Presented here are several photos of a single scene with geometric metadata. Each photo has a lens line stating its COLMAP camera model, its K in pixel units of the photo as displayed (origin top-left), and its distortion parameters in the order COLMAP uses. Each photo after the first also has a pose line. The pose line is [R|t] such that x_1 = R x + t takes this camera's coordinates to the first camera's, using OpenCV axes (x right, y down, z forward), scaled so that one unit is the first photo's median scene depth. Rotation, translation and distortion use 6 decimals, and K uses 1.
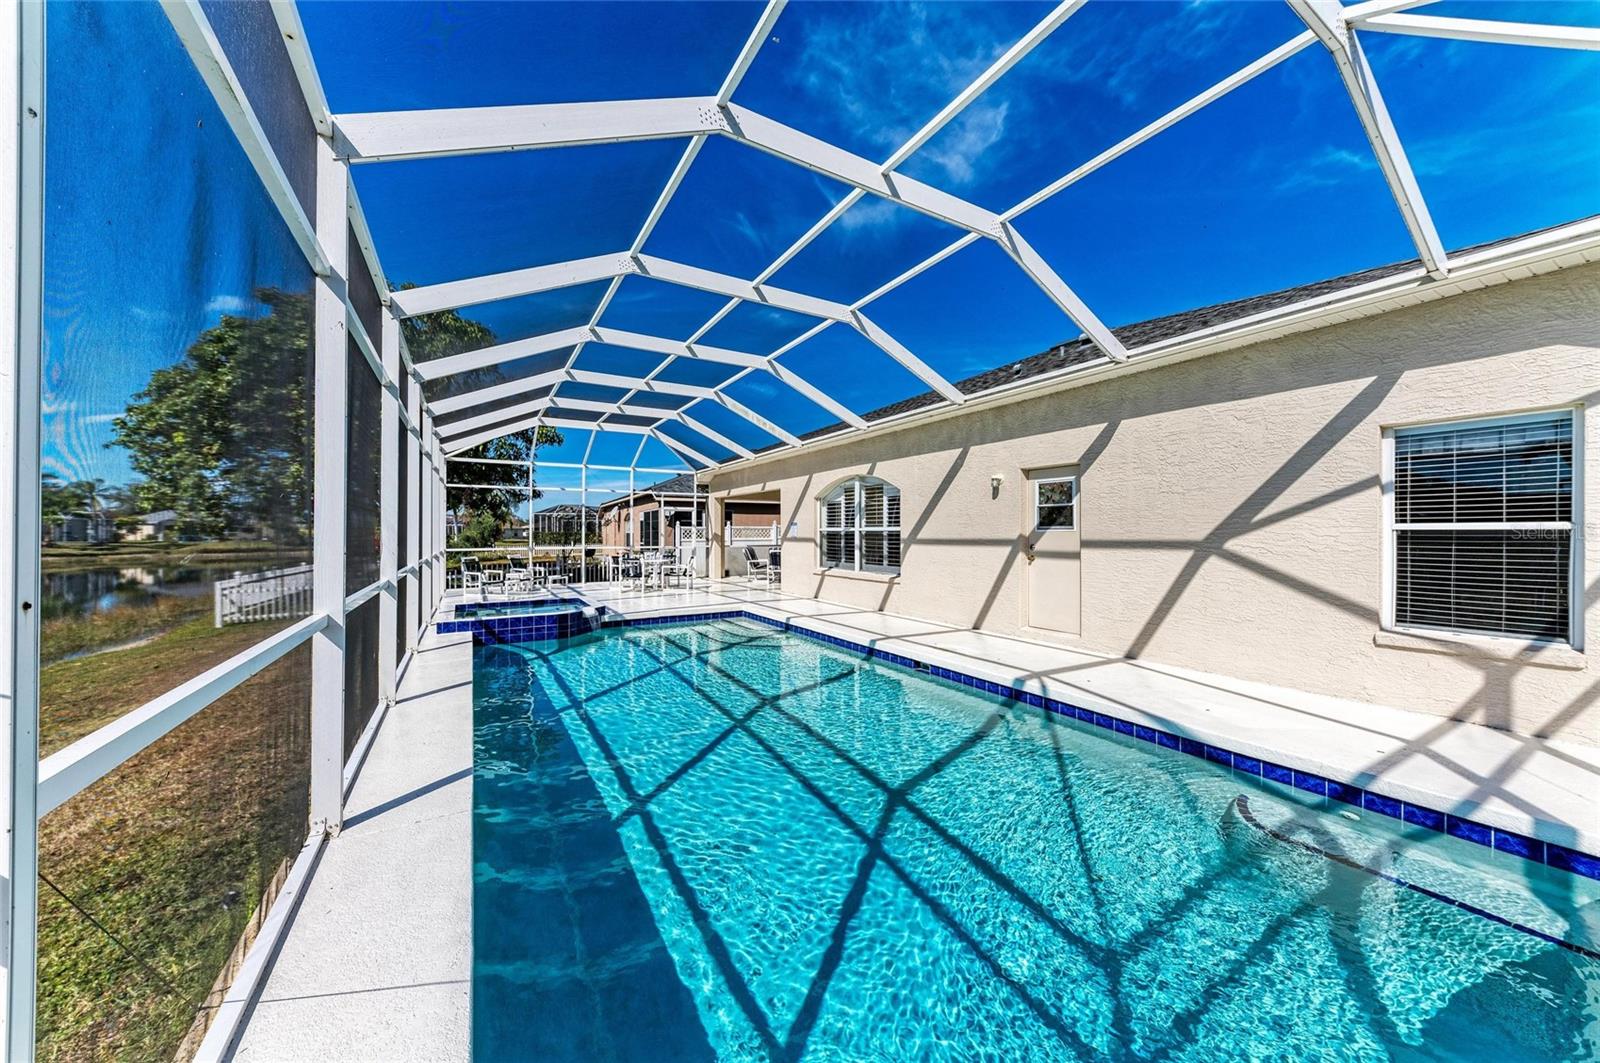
lens RADIAL K [[564.0, 0, 800.0], [0, 564.0, 531.5], [0, 0, 1]] dist [-0.000394, -0.000132]
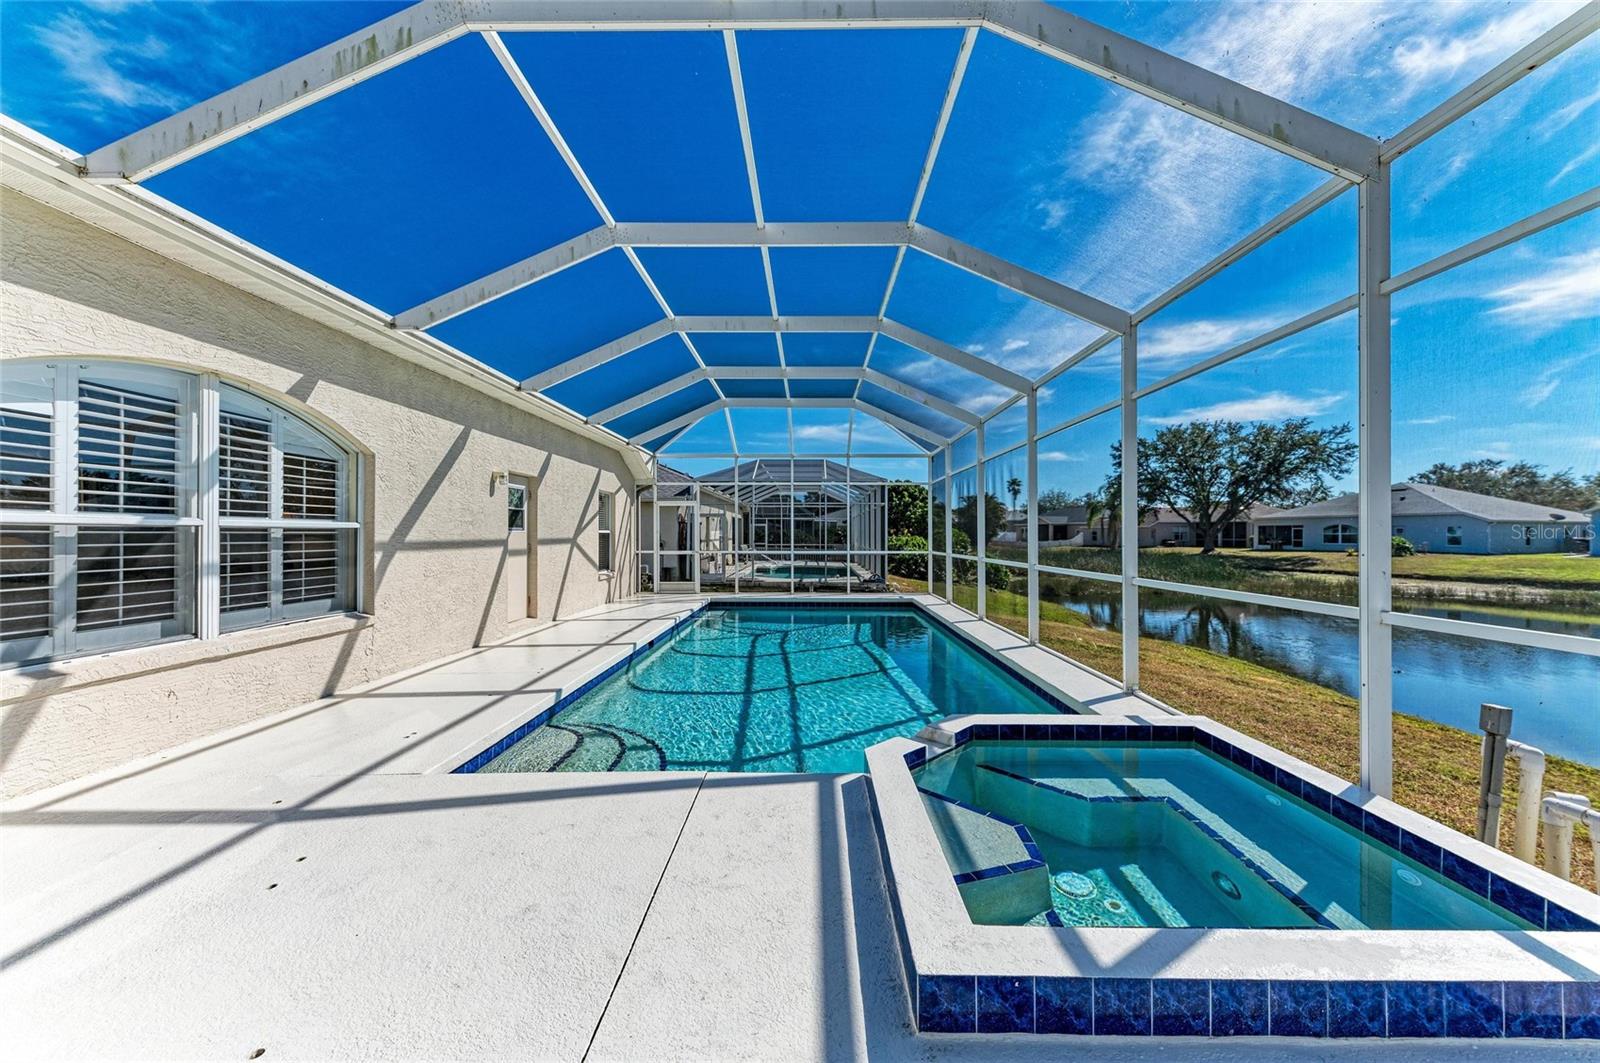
lens RADIAL K [[589.4, 0, 793.0], [0, 589.4, 534.5], [0, 0, 1]] dist [0.006811, -0.000021]
pose [[-0.848003, 0.000338, 0.529992, -0.456077], [-0.000656, 0.999998, -0.001688, 0.005167], [-0.529991, -0.001779, -0.848001, 1.216279]]
